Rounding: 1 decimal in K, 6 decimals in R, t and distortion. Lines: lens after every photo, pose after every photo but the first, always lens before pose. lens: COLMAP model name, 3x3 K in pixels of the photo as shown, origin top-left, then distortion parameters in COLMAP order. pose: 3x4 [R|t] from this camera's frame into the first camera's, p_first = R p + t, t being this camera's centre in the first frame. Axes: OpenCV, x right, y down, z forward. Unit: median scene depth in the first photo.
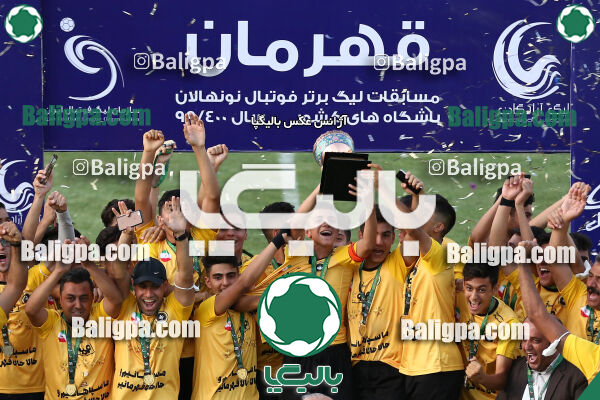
lens RADIAL K [[3310.0, 0, 300.0], [0, 3310.0, 200.0], [0, 0, 1]] dist [0.079903, -13.830699]
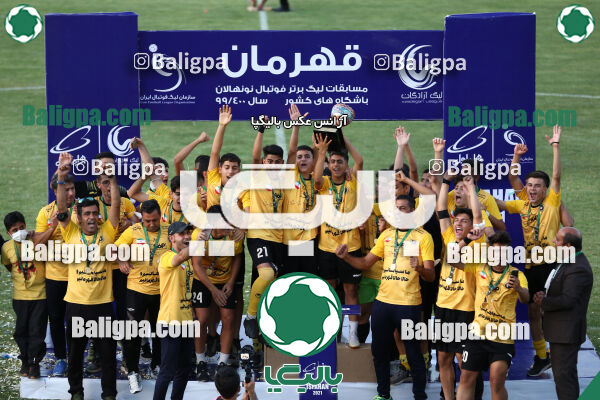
lens RADIAL K [[3301.1, 0, 300.0], [0, 3301.1, 200.0], [0, 0, 1]] dist [0.168310, 11.298055]
pose [[0.999992, -0.004087, 0.000196, 0.006052], [0.004087, 0.999992, 0.000158, 0.026894], [-0.000196, -0.000157, 1.000000, -0.733591]]
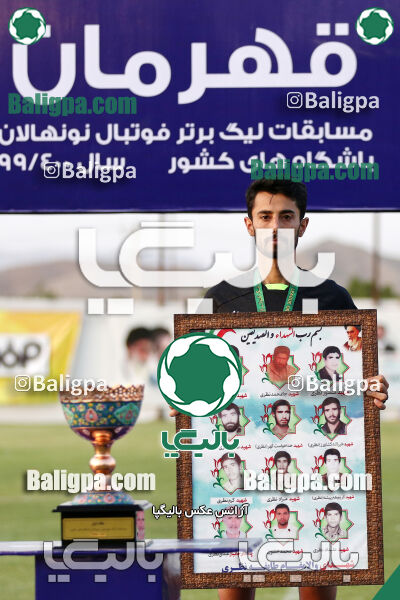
lens RADIAL K [[3350.5, 0, 200.0], [0, 3350.5, 300.0], [0, 0, 1]] dist [0.422592, -1.889209]
pose [[0.999959, -0.009018, 0.000193, 0.005083], [0.009015, 0.999883, 0.012398, -0.004266], [-0.000305, -0.012396, 0.999923, 0.284324]]
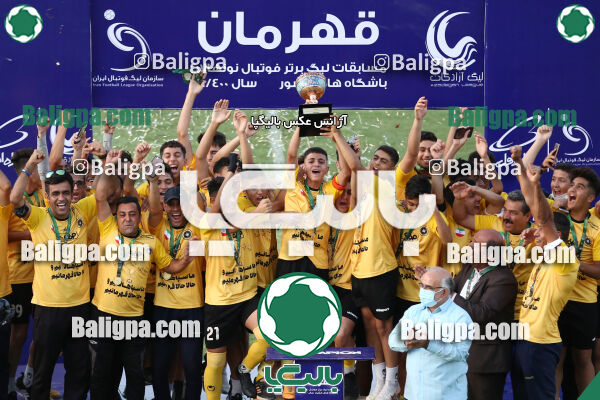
lens RADIAL K [[3307.1, 0, 300.0], [0, 3307.1, 200.0], [0, 0, 1]] dist [-0.130186, 5.388079]
pose [[0.999997, -0.002240, 0.000141, 0.006703], [0.002240, 0.999997, 0.000120, 0.022221], [-0.000141, -0.000120, 1.000000, -0.341984]]
